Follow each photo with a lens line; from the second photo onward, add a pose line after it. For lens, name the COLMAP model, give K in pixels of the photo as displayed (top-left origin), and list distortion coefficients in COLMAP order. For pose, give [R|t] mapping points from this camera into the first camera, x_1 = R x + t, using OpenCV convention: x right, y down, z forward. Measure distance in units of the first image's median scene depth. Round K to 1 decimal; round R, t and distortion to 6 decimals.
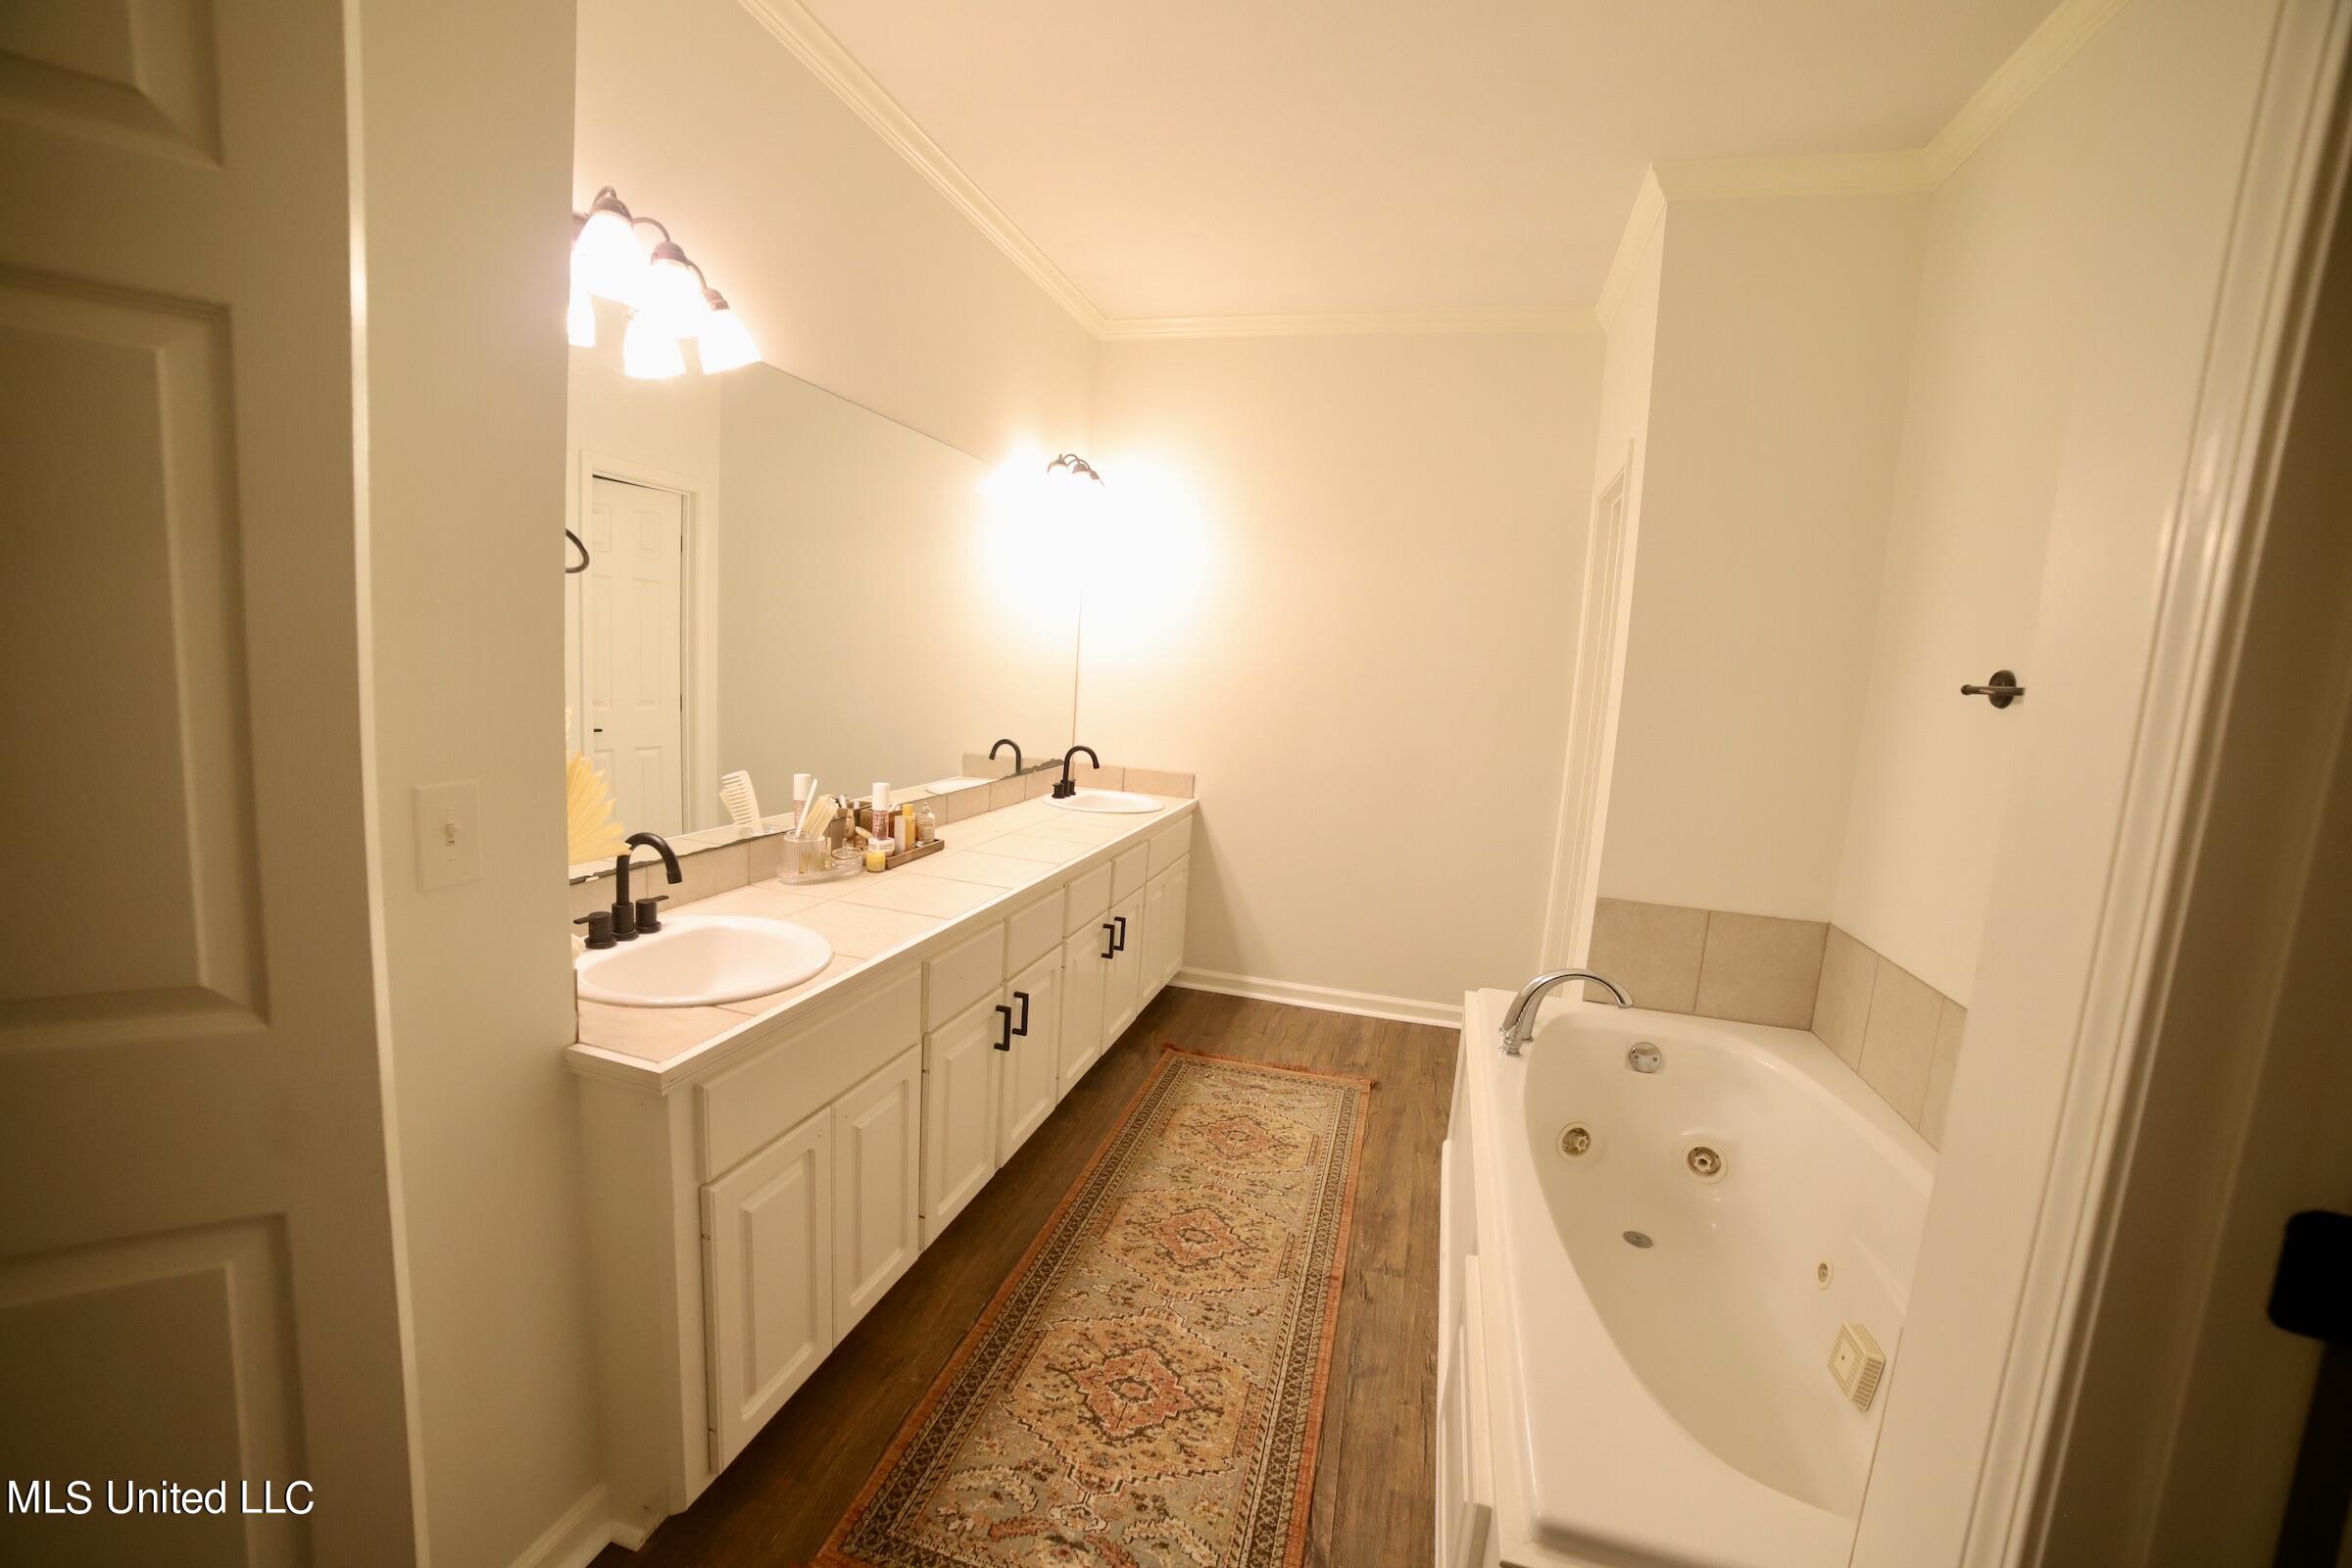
lens RADIAL K [[949.7, 0, 1167.6], [0, 949.7, 784.1], [0, 0, 1]] dist [-0.104279, 0.038096]
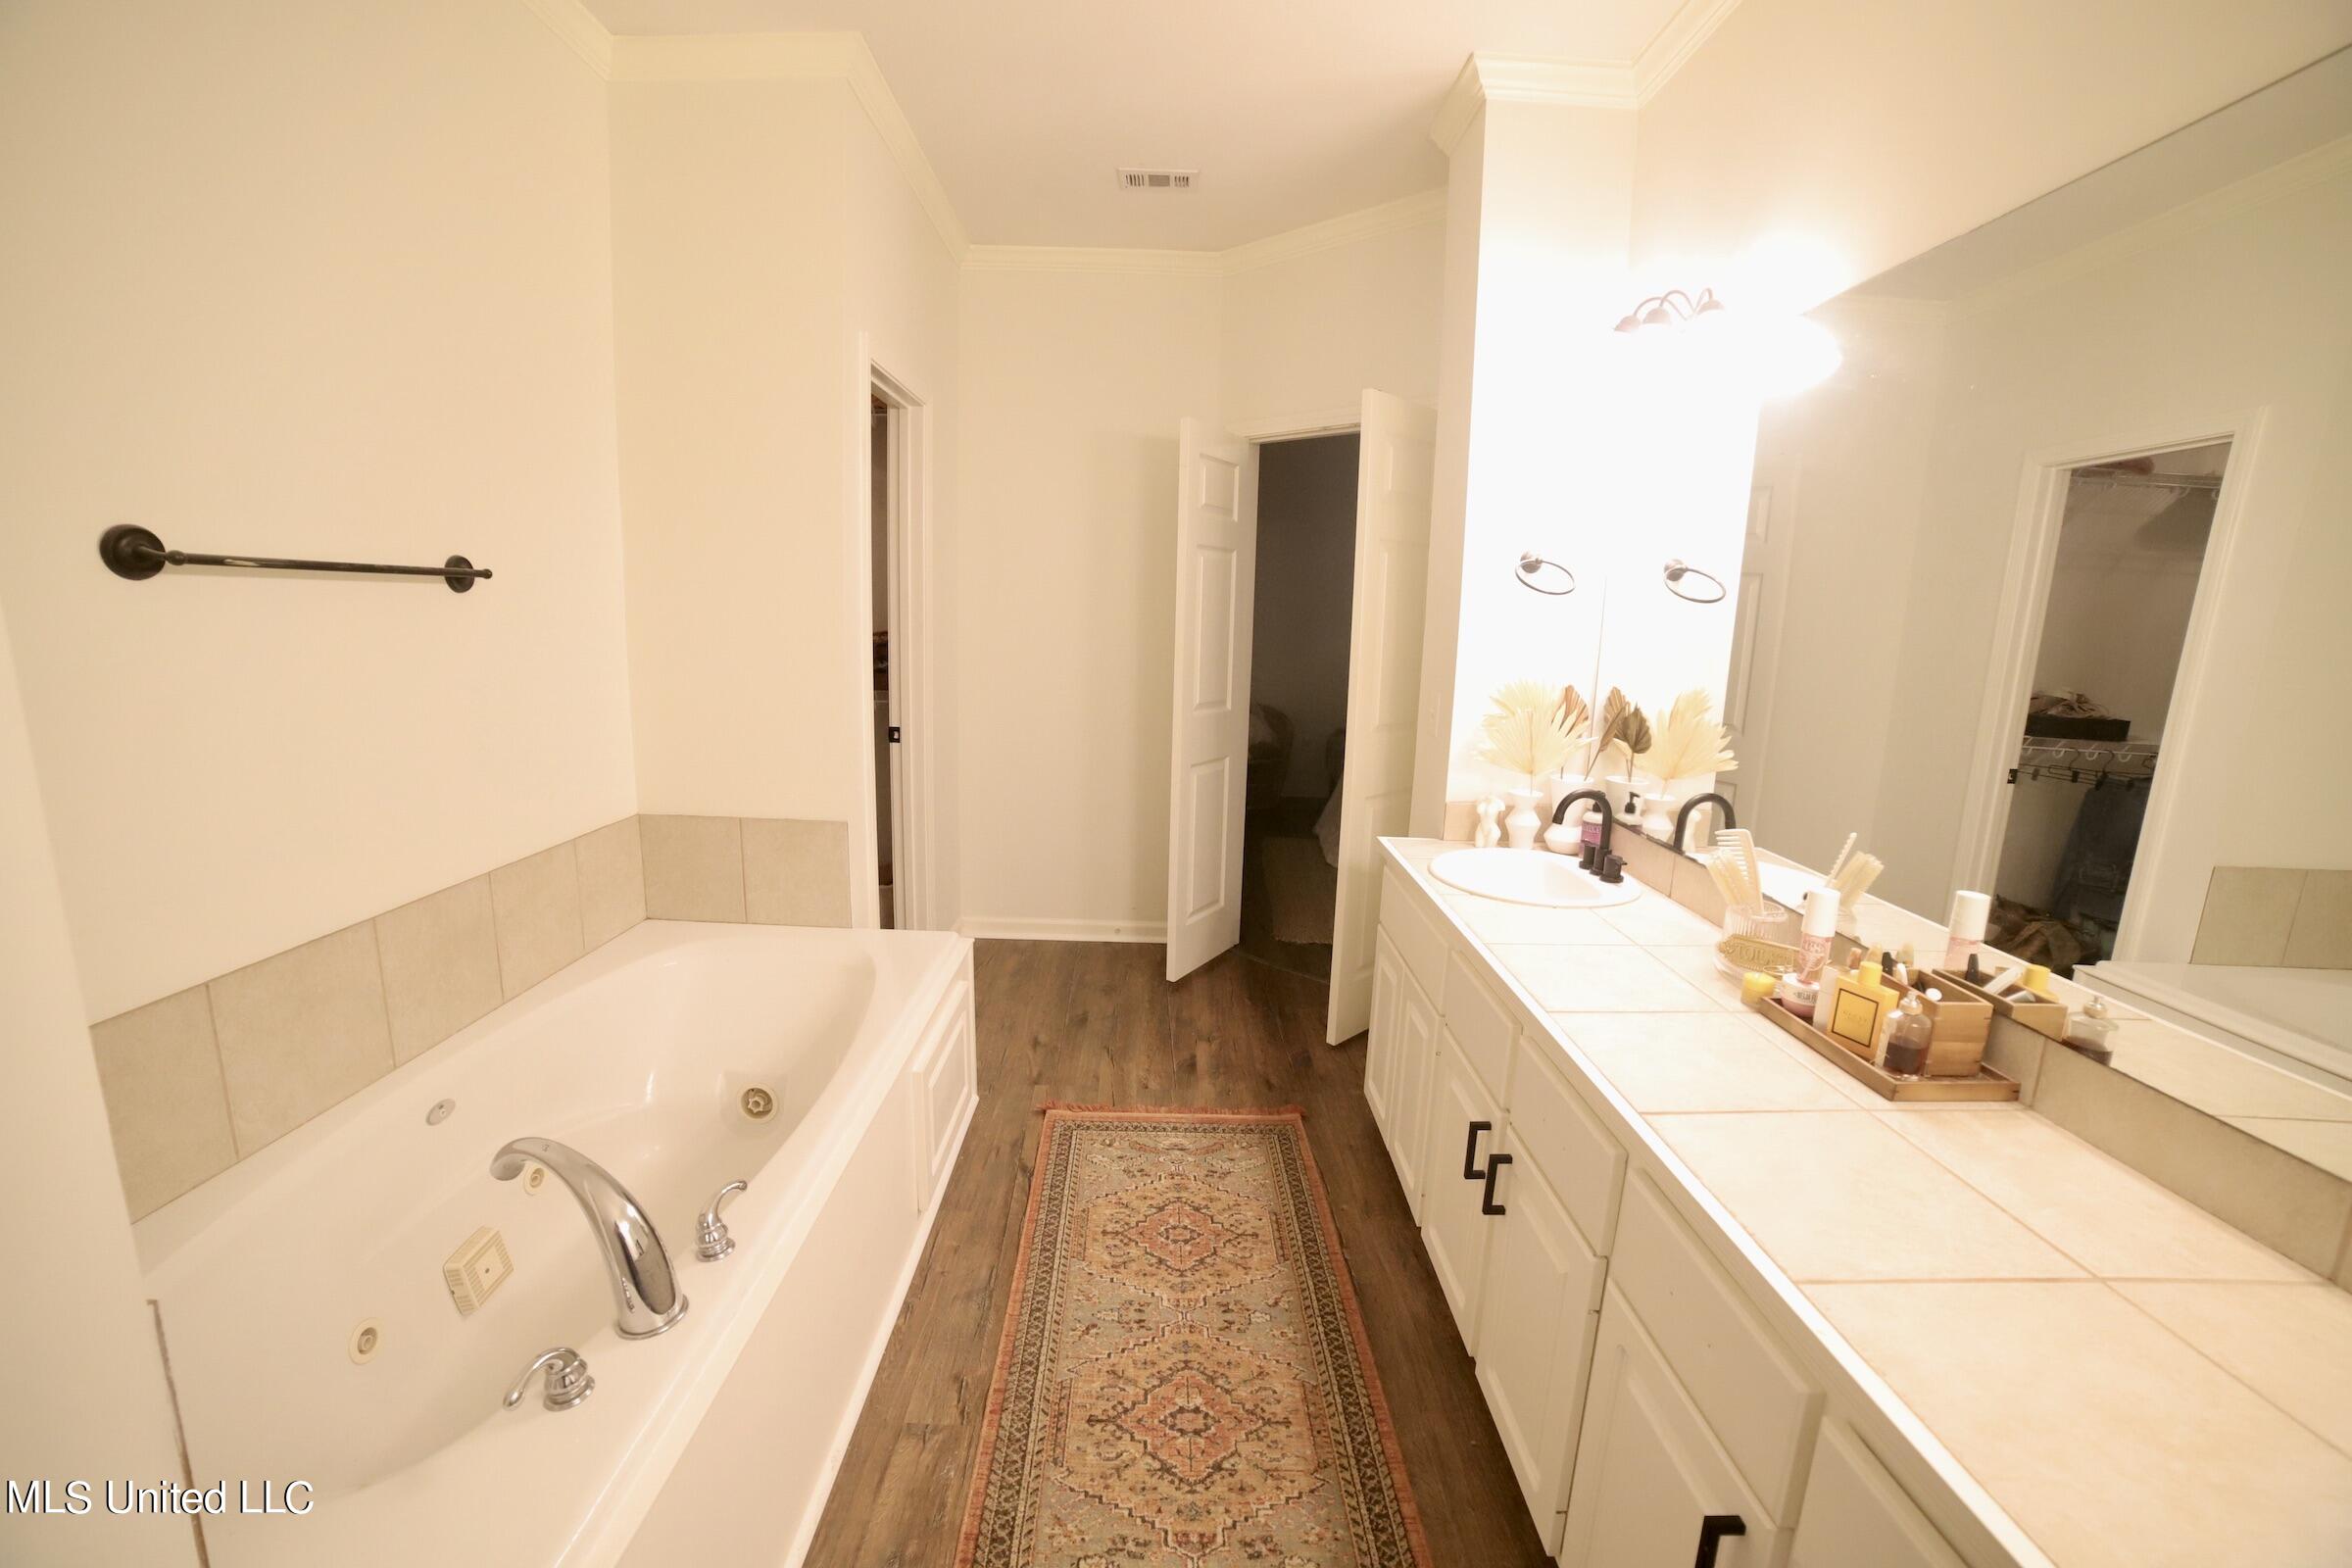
lens RADIAL K [[949.7, 0, 1167.6], [0, 949.7, 784.1], [0, 0, 1]] dist [-0.104279, 0.038096]
pose [[-0.956769, -0.041607, -0.287856, 0.325811], [-0.128146, 0.948776, 0.288794, -0.223210], [0.261095, 0.313197, -0.913092, 1.786574]]
